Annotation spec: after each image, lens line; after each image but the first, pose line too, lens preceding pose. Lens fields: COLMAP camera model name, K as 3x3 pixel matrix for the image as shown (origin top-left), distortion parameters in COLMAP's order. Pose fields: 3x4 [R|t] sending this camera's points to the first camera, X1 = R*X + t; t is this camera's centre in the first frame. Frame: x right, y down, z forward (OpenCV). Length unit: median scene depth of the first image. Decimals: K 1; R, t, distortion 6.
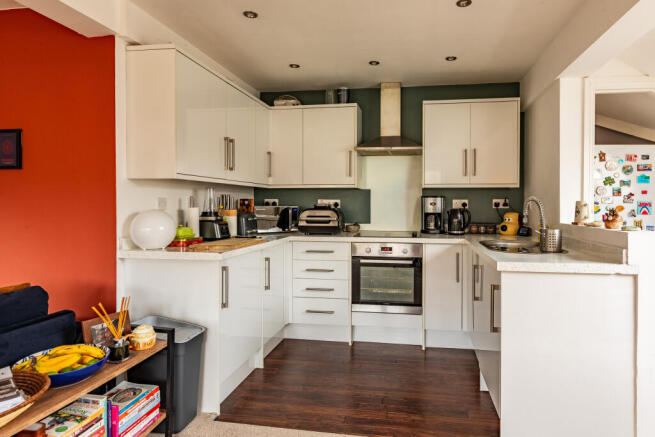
lens RADIAL K [[389.2, 0, 351.2], [0, 389.2, 203.7], [0, 0, 1]] dist [-0.000364, -0.000237]
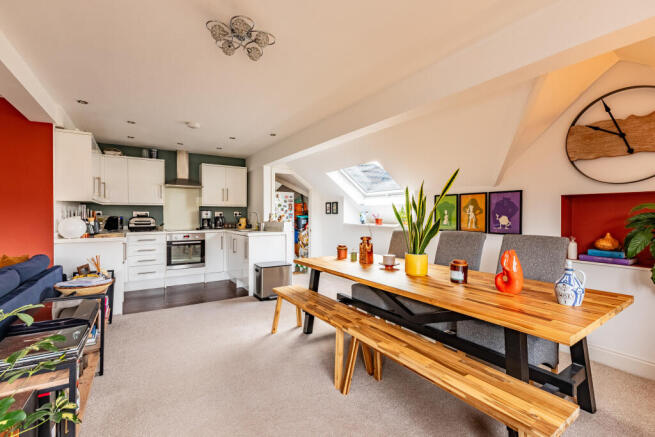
lens RADIAL K [[281.7, 0, 327.5], [0, 281.7, 216.0], [0, 0, 1]] dist [0.003886, 0.000196]
pose [[0.734954, -0.006154, 0.678089, -0.340092], [0.003078, 0.999979, 0.005740, 0.004026], [-0.678110, -0.002132, 0.734958, -0.536408]]
